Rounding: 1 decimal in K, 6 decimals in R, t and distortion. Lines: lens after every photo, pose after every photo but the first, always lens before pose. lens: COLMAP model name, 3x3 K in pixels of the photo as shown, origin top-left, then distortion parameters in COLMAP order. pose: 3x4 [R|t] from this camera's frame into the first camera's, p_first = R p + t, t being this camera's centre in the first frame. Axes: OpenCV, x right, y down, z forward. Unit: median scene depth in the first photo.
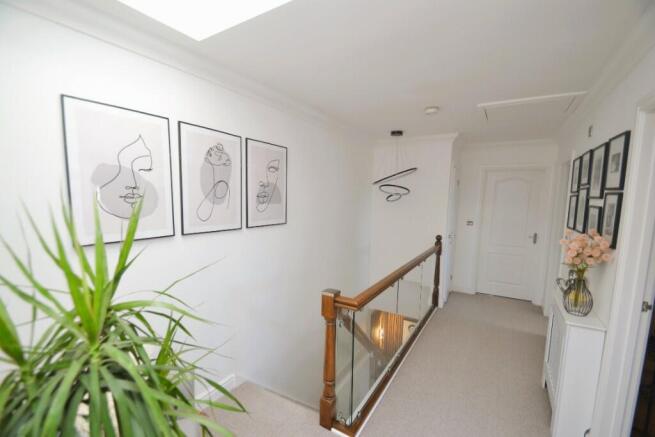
lens RADIAL K [[286.4, 0, 327.5], [0, 286.4, 222.5], [0, 0, 1]] dist [-0.002827, -0.000235]
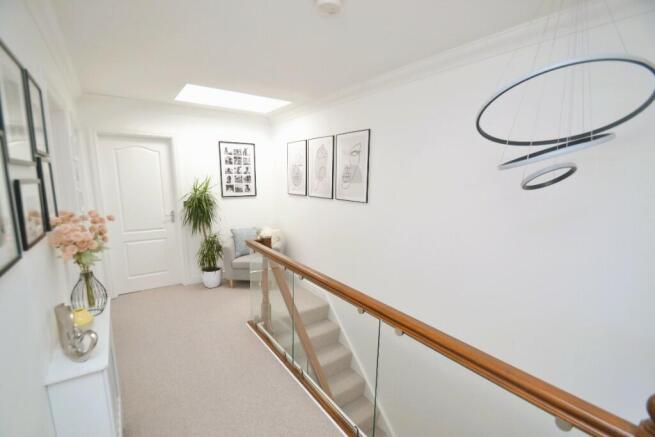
lens RADIAL K [[286.4, 0, 326.8], [0, 286.4, 220.1], [0, 0, 1]] dist [-0.002827, -0.000235]
pose [[-0.372335, 0.110660, -0.921478, 0.974460], [-0.110186, 0.980574, 0.162279, -0.097864], [0.921534, 0.161956, -0.352909, 1.378530]]
